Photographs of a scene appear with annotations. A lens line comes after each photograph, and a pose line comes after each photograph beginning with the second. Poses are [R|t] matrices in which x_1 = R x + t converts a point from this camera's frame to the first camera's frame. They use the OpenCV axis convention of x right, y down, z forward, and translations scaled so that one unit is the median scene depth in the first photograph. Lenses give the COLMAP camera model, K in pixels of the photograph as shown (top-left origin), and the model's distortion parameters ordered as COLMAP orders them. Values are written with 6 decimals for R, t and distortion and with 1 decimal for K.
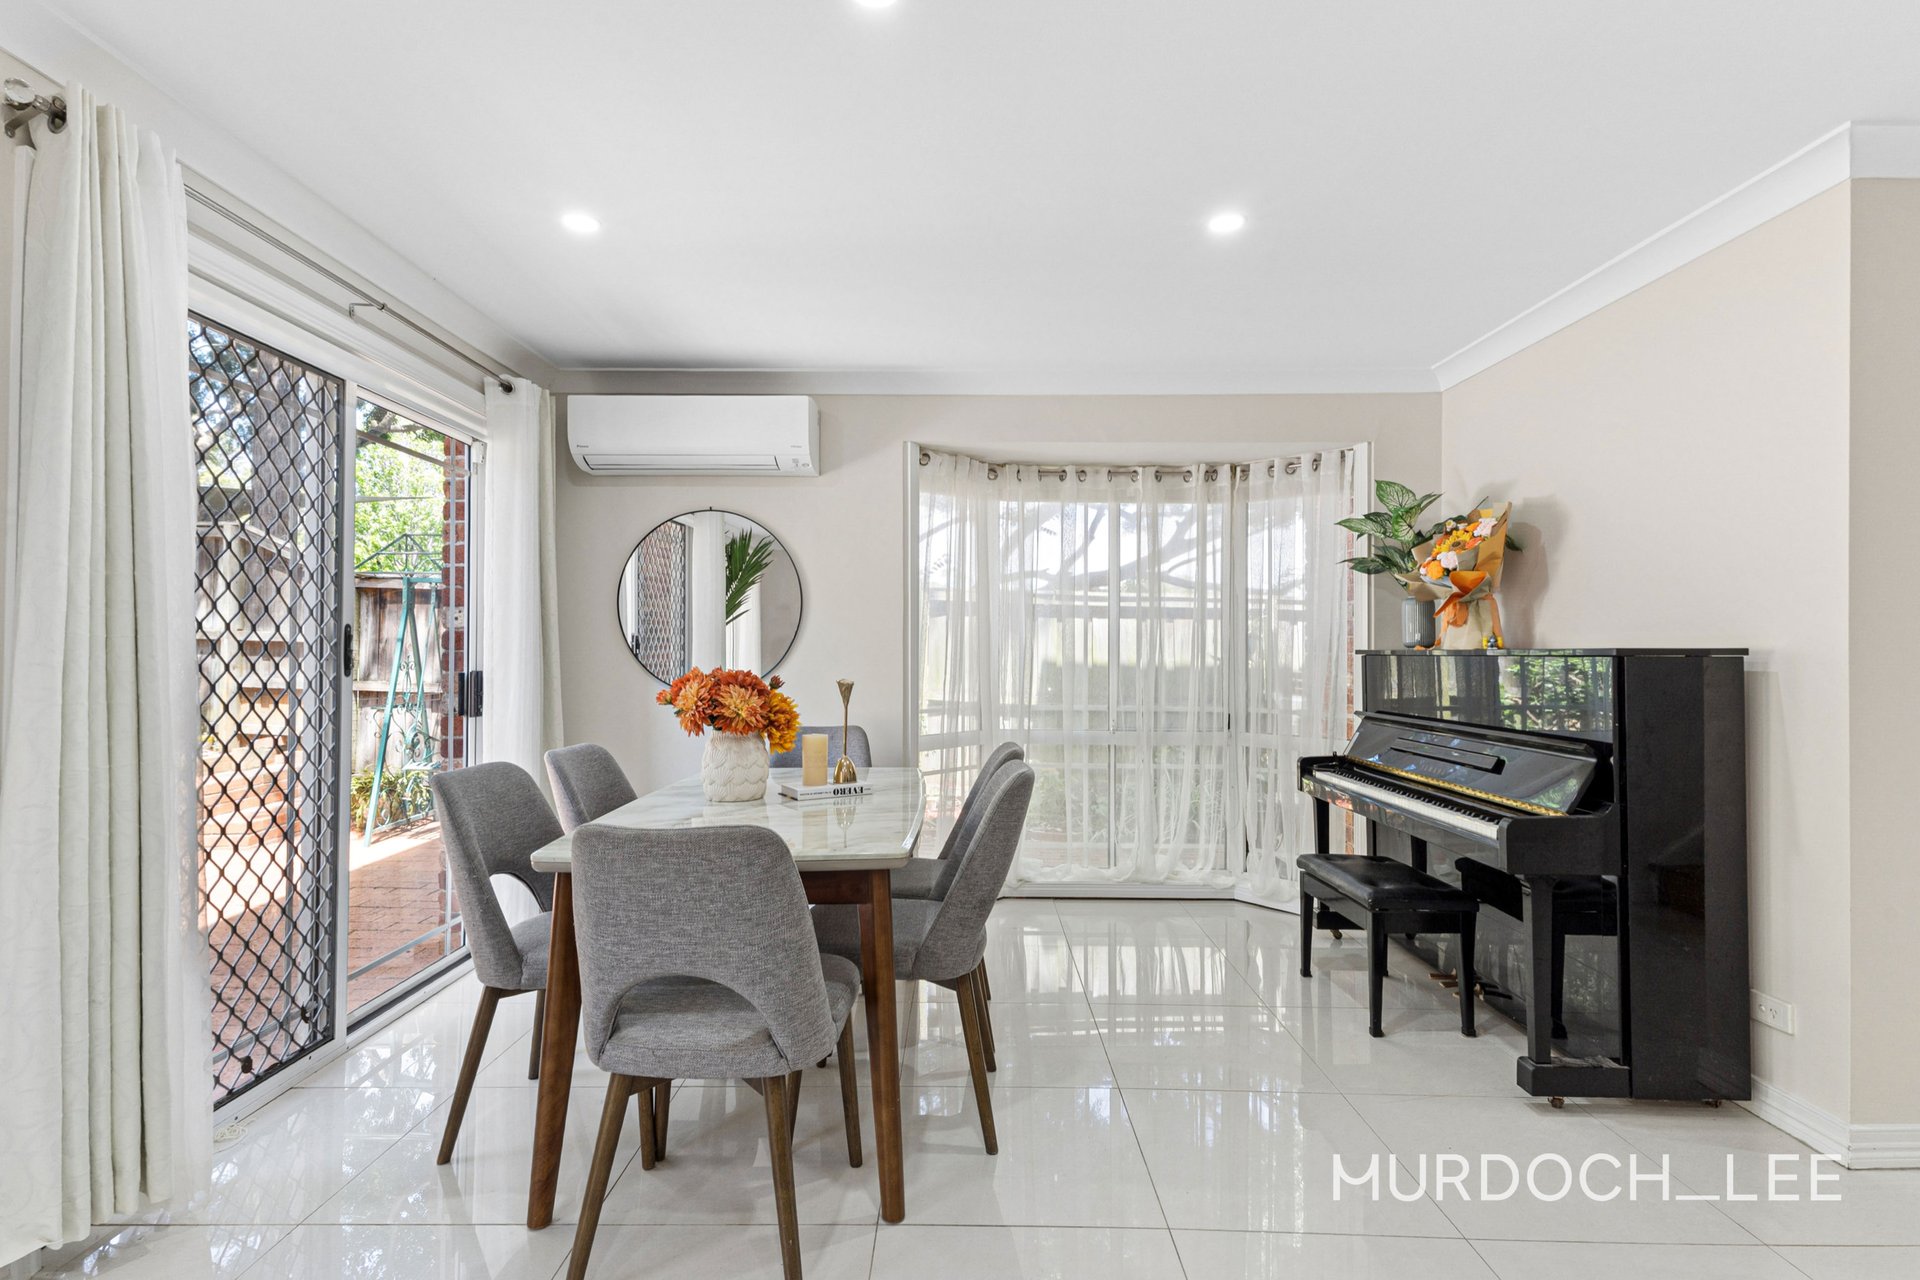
lens RADIAL K [[892.2, 0, 947.4], [0, 892.2, 636.8], [0, 0, 1]] dist [0.014190, -0.003021]
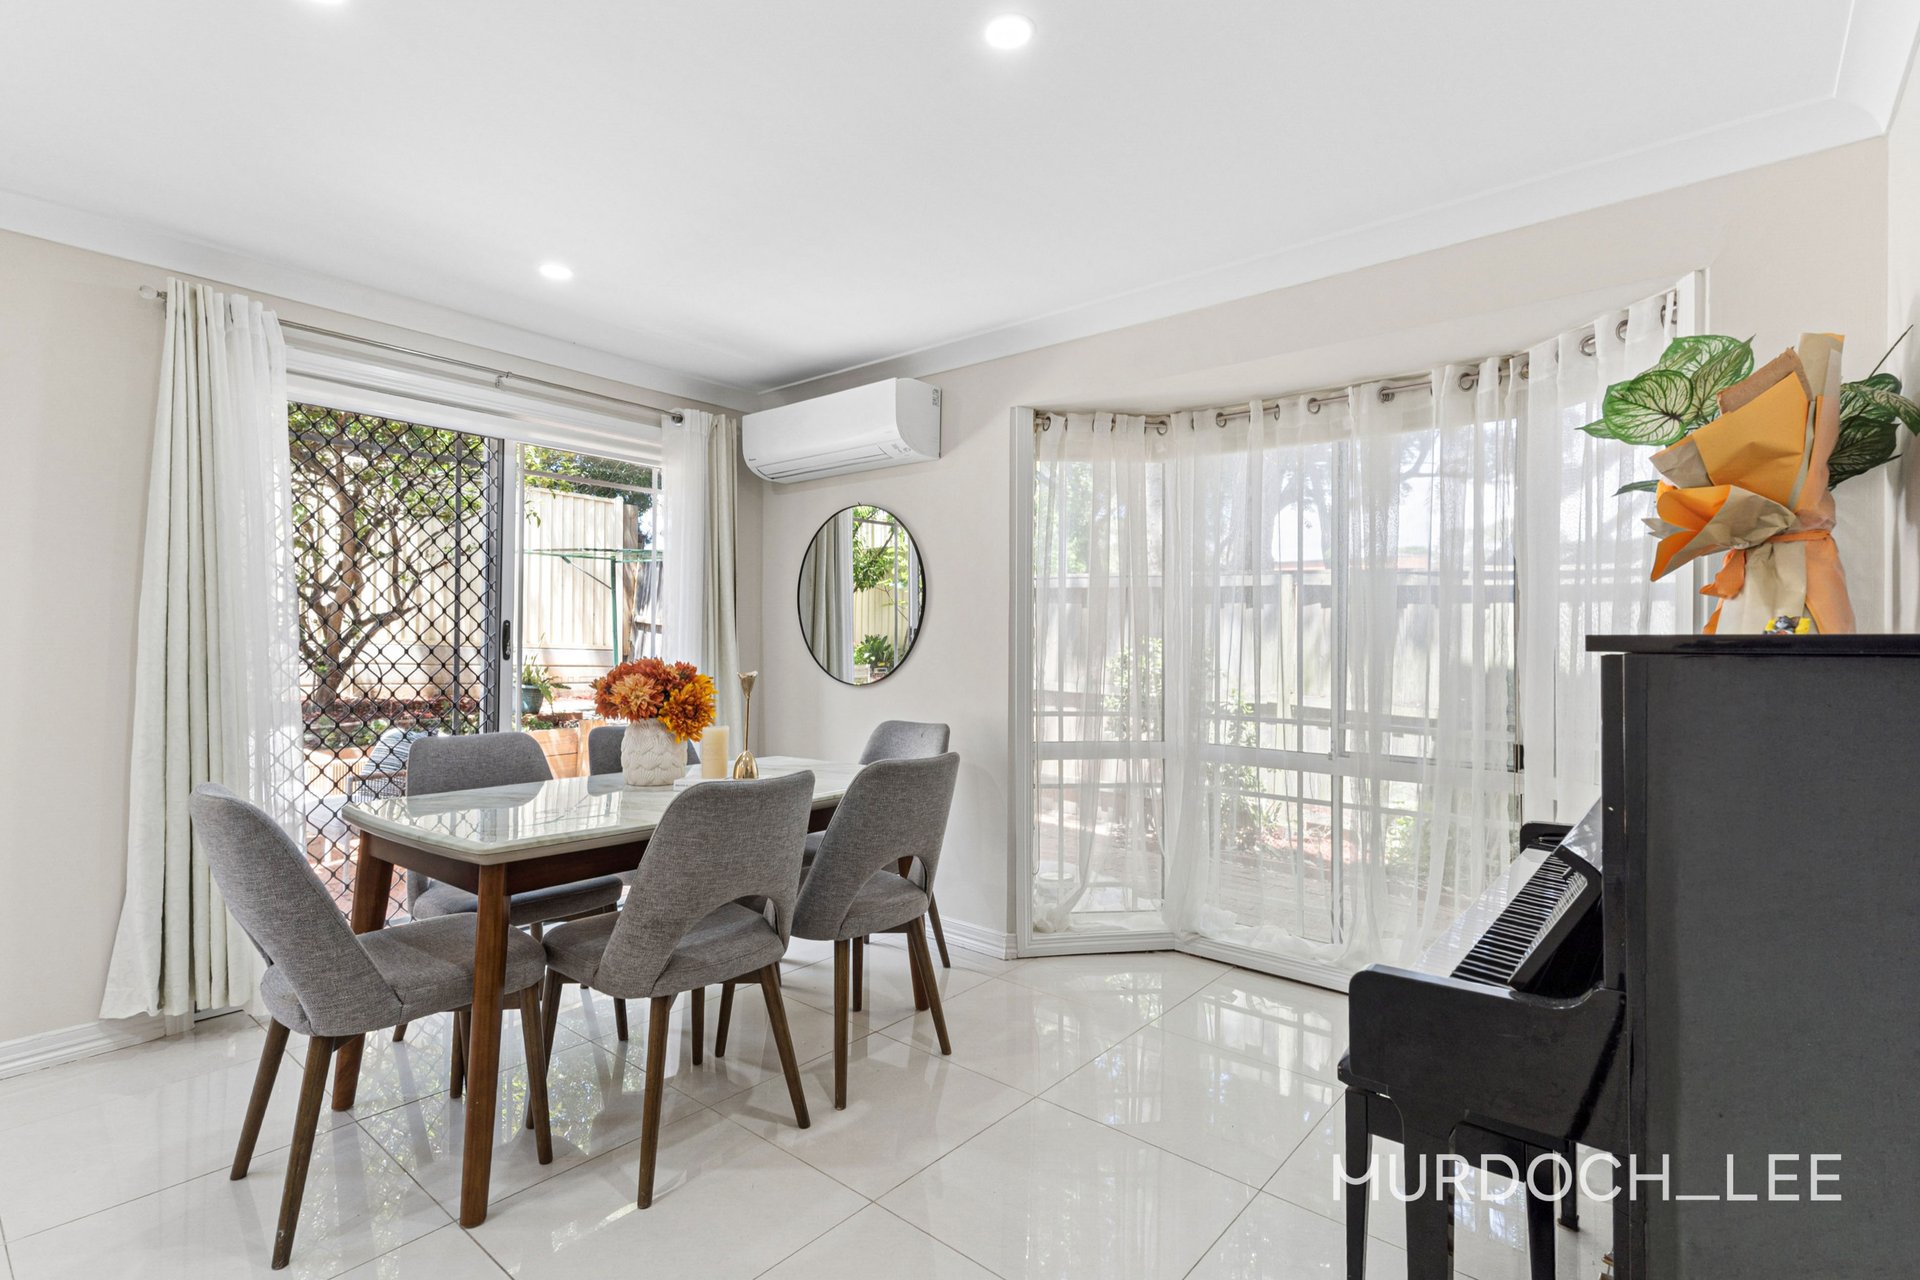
lens RADIAL K [[892.2, 0, 942.8], [0, 892.2, 631.5], [0, 0, 1]] dist [0.014190, -0.003021]
pose [[0.770877, -0.002648, -0.636979, 0.447107], [-0.000067, 0.999991, -0.004238, 0.007745], [0.636984, 0.003309, 0.770870, 0.261402]]
